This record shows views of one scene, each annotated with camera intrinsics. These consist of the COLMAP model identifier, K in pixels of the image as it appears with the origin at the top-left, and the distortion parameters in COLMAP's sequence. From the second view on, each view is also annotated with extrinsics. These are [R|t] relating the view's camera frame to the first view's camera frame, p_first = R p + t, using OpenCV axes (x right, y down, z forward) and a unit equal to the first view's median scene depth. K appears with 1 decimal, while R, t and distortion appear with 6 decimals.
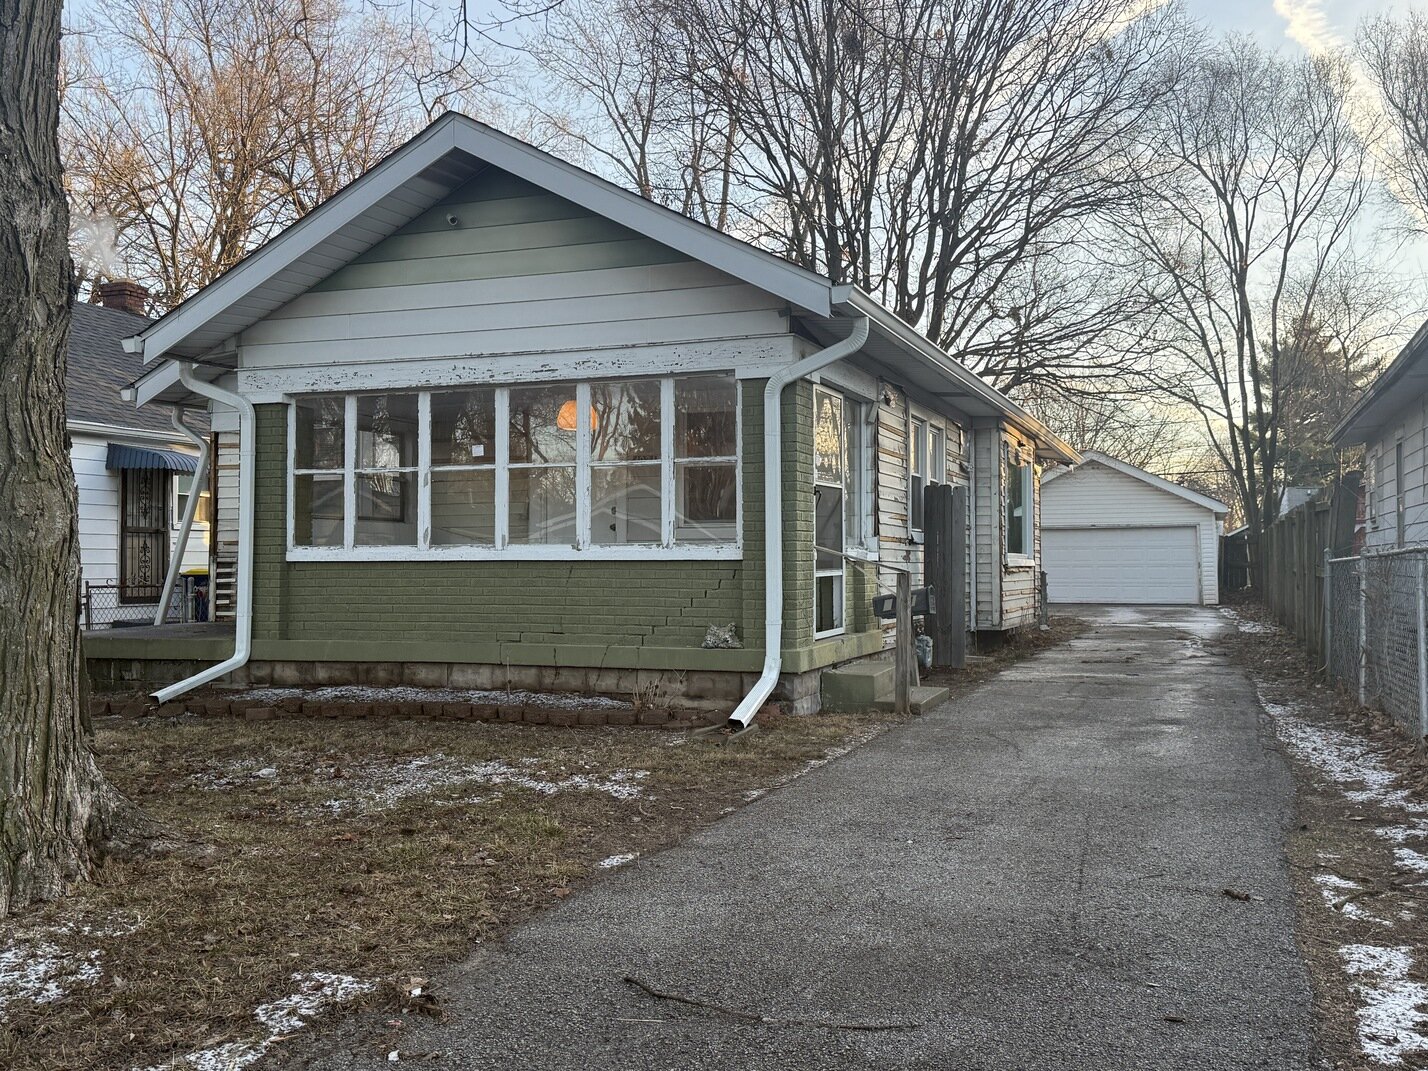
lens RADIAL K [[1359.9, 0, 712.7], [0, 1359.9, 539.4], [0, 0, 1]] dist [0.065412, 0.000000]
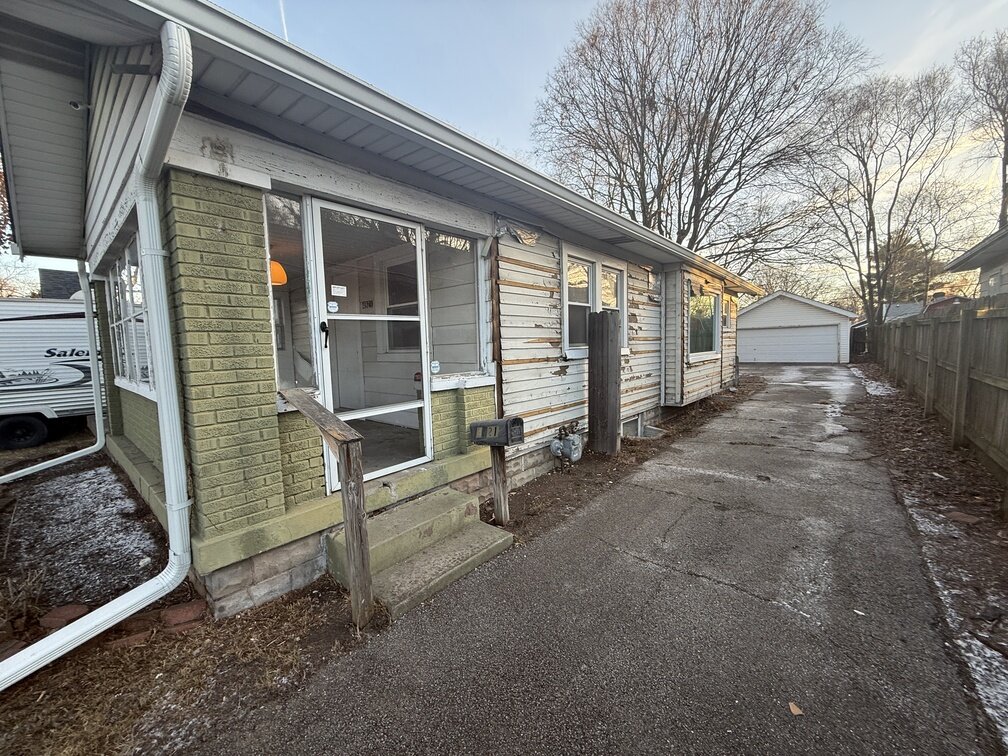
lens RADIAL K [[404.8, 0, 504.7], [0, 404.8, 378.4], [0, 0, 1]] dist [0.002383, 0.001135]
pose [[0.941535, 0.006184, -0.336858, 0.139308], [0.030619, 0.994124, 0.103831, -0.013345], [0.335521, -0.108075, 0.935813, 0.404725]]
